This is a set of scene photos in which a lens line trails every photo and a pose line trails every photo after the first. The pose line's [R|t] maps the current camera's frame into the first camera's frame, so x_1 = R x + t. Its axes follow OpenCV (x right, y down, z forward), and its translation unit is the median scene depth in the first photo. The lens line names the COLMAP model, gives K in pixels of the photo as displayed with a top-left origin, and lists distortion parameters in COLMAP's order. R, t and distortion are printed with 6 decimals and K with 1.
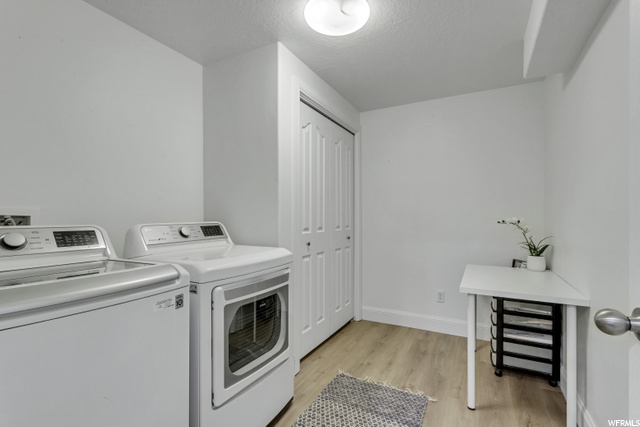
lens RADIAL K [[305.4, 0, 319.5], [0, 305.4, 218.3], [0, 0, 1]] dist [0.003032, 0.000647]
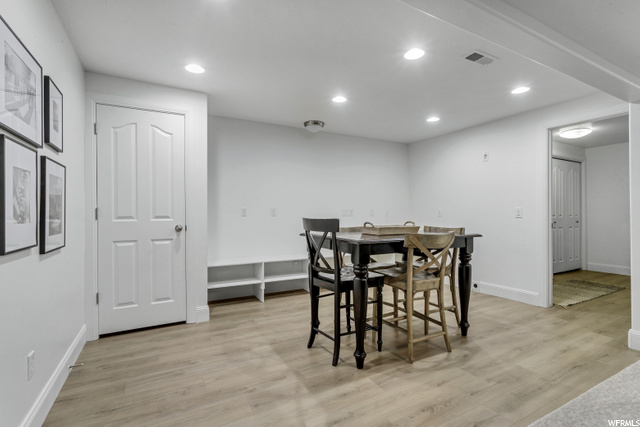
lens RADIAL K [[305.4, 0, 322.6], [0, 305.4, 210.2], [0, 0, 1]] dist [0.003032, 0.000647]
pose [[0.834885, -0.003068, -0.550415, -0.160337], [0.005701, 0.999979, 0.003075, -0.017173], [0.550394, -0.005705, 0.834885, -1.299500]]
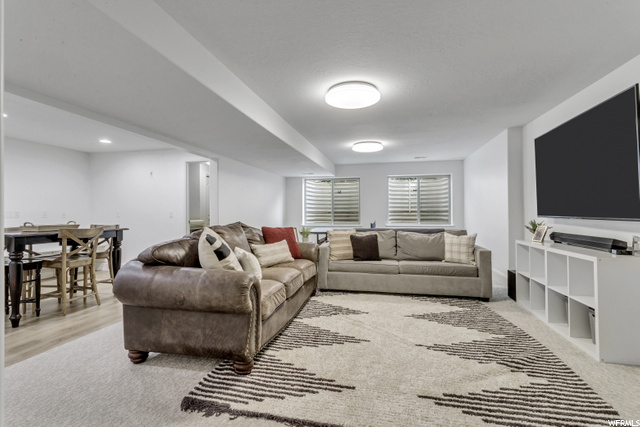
lens RADIAL K [[305.4, 0, 321.4], [0, 305.4, 210.1], [0, 0, 1]] dist [0.003032, 0.000647]
pose [[0.963728, 0.003660, 0.266862, 0.181721], [-0.005020, 0.999978, 0.004414, -0.033653], [-0.266840, -0.005593, 0.963725, -1.836889]]
